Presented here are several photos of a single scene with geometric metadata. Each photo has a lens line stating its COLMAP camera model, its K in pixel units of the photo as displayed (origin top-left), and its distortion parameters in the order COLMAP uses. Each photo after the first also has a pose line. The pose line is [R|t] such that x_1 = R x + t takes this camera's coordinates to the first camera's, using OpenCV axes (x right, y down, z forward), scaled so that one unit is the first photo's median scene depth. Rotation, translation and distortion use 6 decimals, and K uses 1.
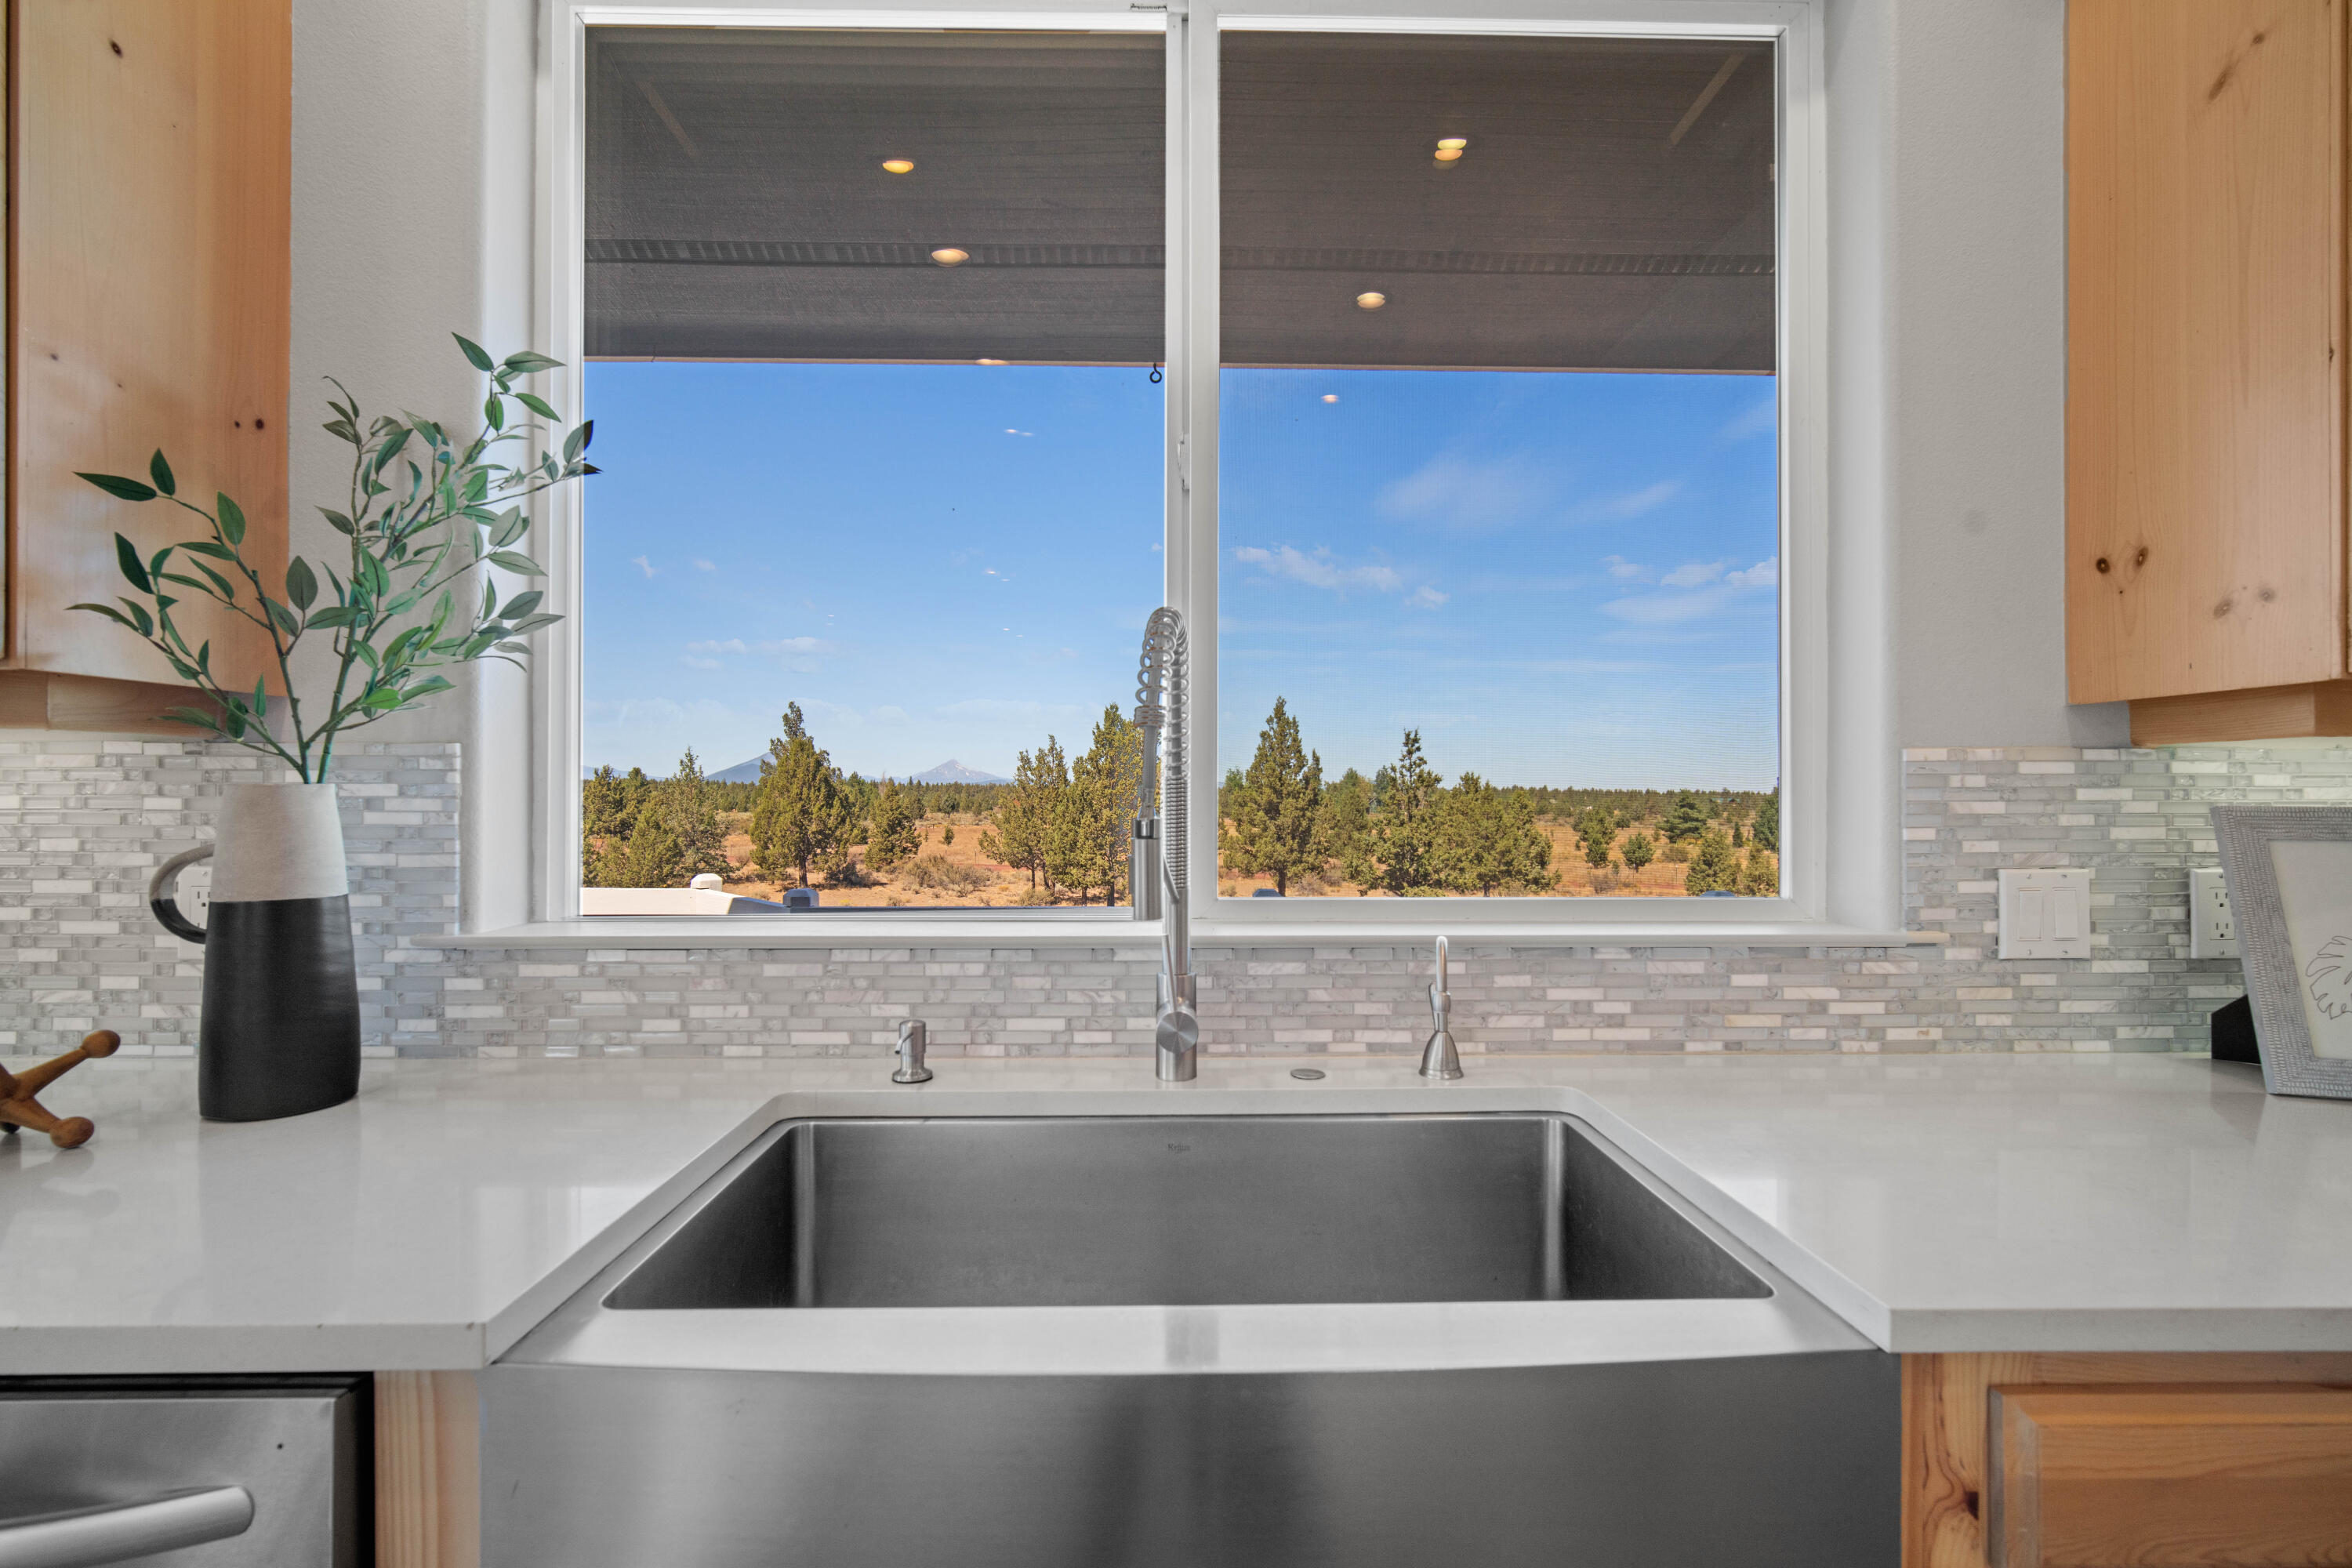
lens RADIAL K [[1028.3, 0, 1173.6], [0, 1028.3, 800.3], [0, 0, 1]] dist [-0.006126, -0.000078]
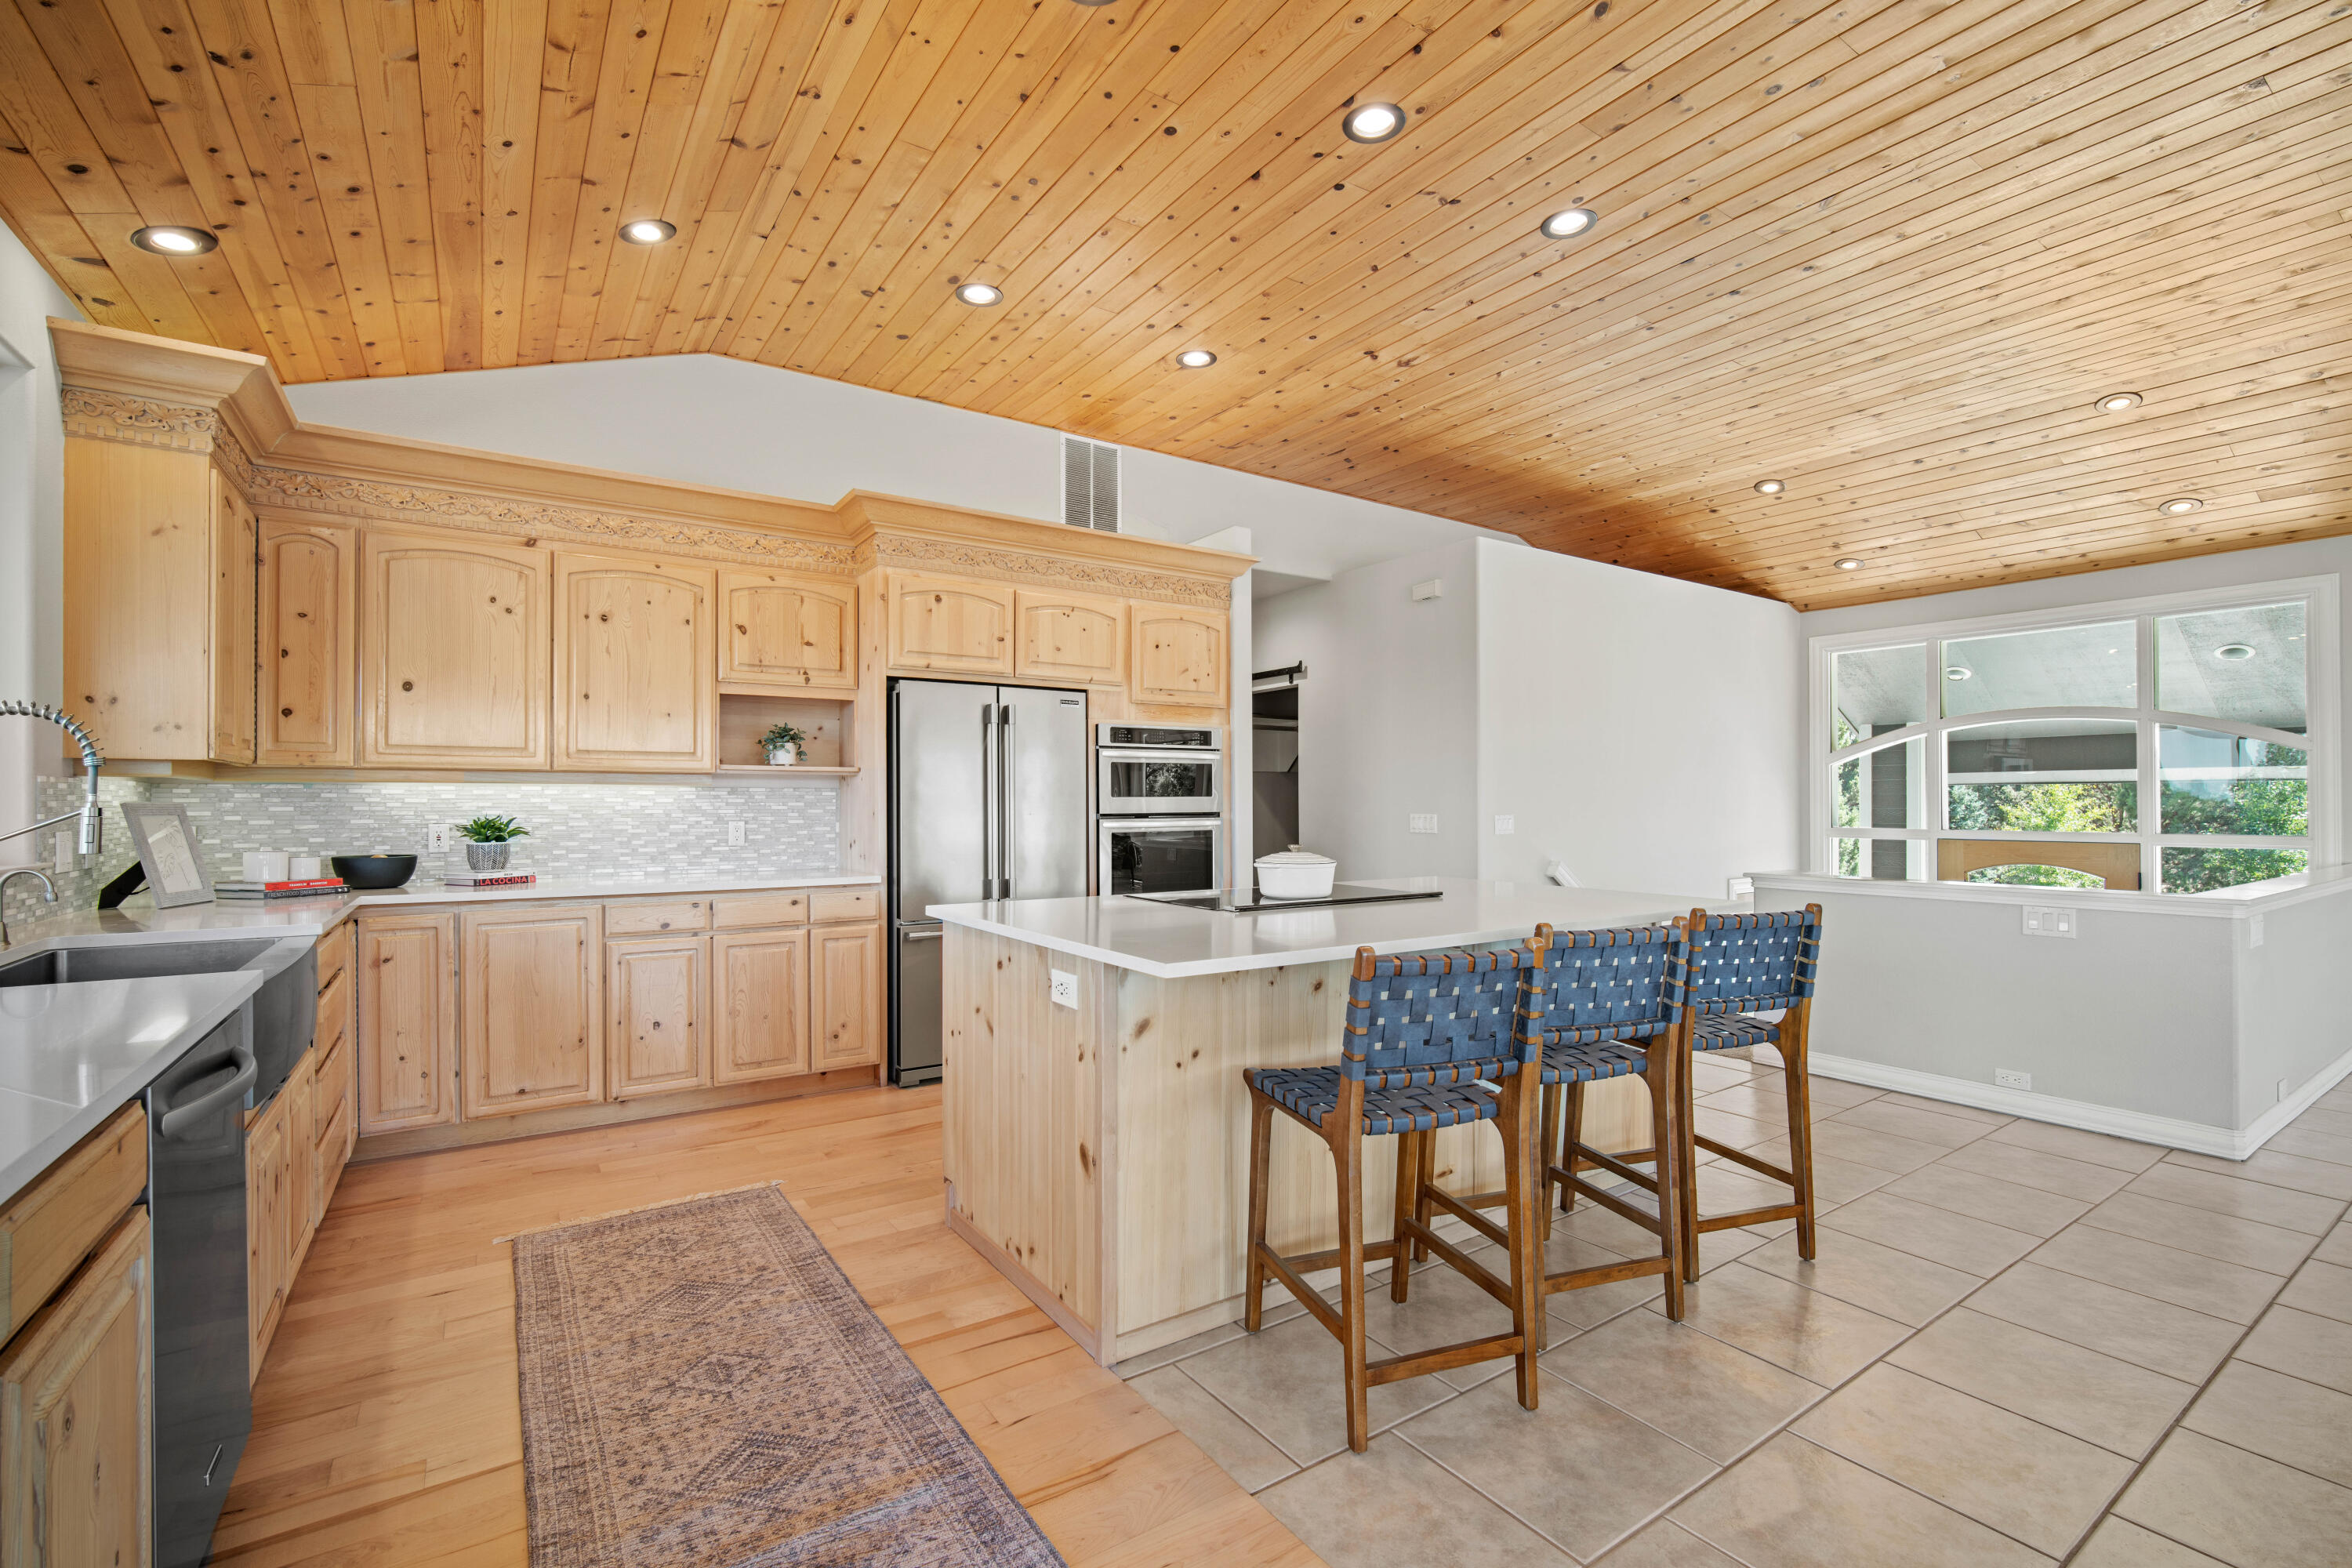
lens RADIAL K [[1022.4, 0, 1168.7], [0, 1022.4, 790.6], [0, 0, 1]] dist [-0.002460, -0.000036]
pose [[-0.547142, 0.009704, 0.836983, -2.369103], [0.006460, 0.999952, -0.007371, 0.010890], [-0.837015, 0.001374, -0.547178, 0.215140]]
